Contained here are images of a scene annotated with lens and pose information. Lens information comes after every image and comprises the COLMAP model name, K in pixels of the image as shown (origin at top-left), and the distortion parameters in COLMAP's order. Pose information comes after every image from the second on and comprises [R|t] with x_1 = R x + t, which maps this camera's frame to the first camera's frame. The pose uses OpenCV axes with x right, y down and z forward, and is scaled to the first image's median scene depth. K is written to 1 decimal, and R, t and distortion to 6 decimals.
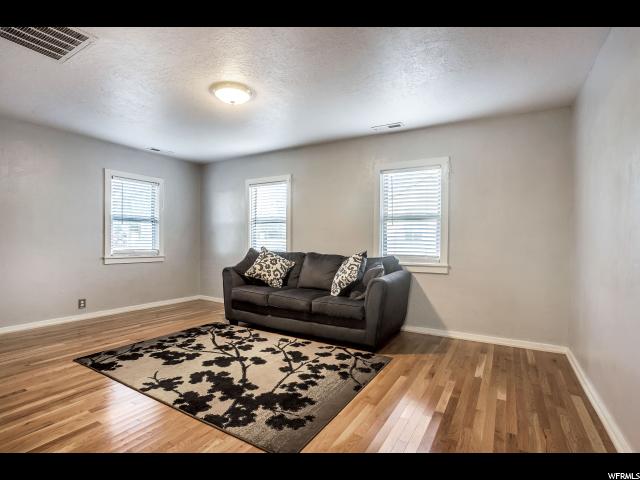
lens RADIAL K [[316.0, 0, 320.0], [0, 316.0, 240.0], [0, 0, 1]] dist [-0.022329, 0.000178]
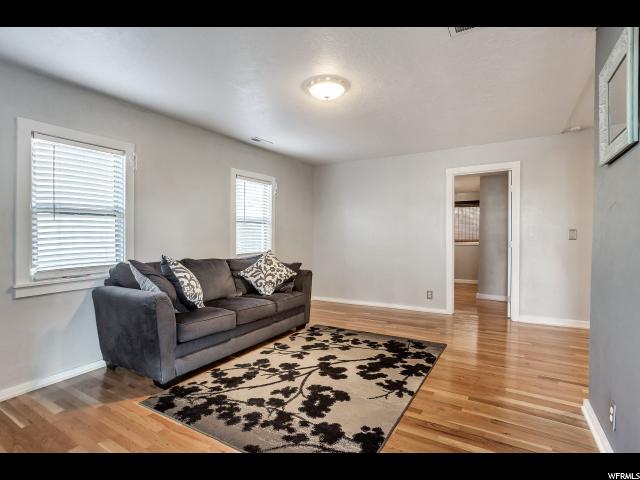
lens RADIAL K [[316.0, 0, 320.0], [0, 316.0, 240.0], [0, 0, 1]] dist [-0.022329, 0.000178]
pose [[0.013647, -0.014383, 0.999803, -1.185195], [0.005603, 0.999882, 0.014307, -0.023659], [-0.999891, 0.005407, 0.013726, 0.964045]]
